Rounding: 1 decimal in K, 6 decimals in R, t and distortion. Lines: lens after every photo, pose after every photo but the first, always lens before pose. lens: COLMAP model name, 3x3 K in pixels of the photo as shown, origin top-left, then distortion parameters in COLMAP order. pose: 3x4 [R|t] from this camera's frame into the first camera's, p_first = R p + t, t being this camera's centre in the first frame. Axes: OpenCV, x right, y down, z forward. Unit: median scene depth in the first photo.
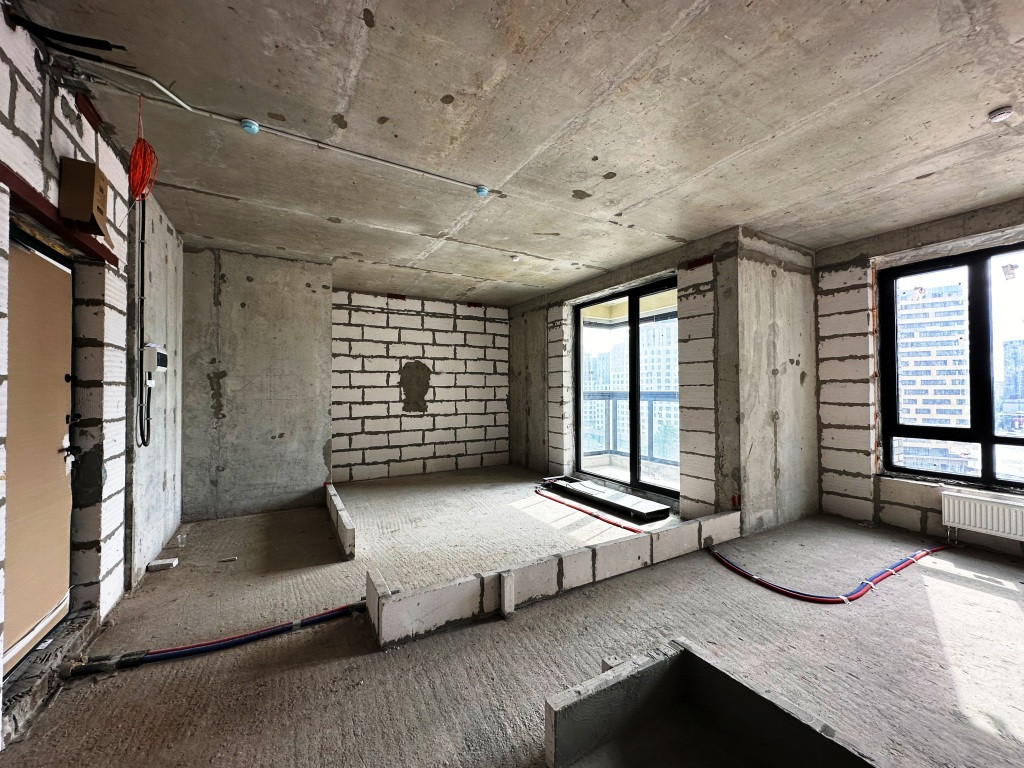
lens RADIAL K [[408.7, 0, 515.1], [0, 408.7, 385.4], [0, 0, 1]] dist [-0.002823, -0.000306]
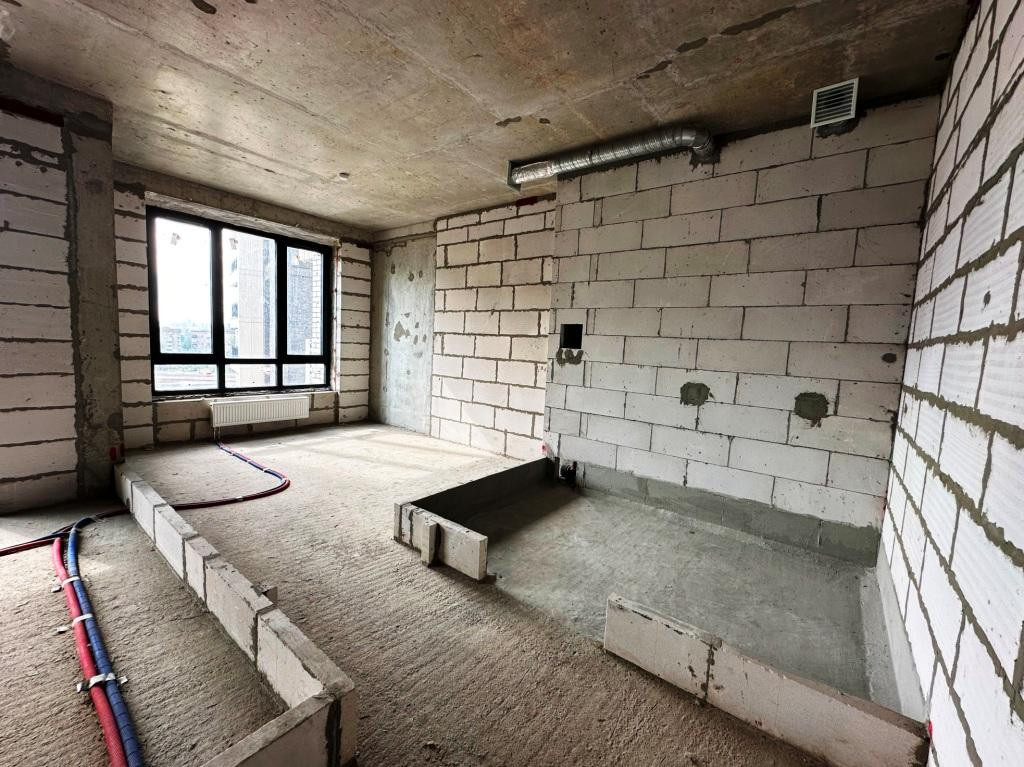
lens RADIAL K [[408.7, 0, 515.1], [0, 408.7, 383.6], [0, 0, 1]] dist [-0.002823, -0.000306]
pose [[-0.375529, -0.105280, 0.920811, -0.519246], [-0.059786, 0.994210, 0.089290, 0.022815], [-0.924880, -0.021521, -0.379649, 0.588699]]
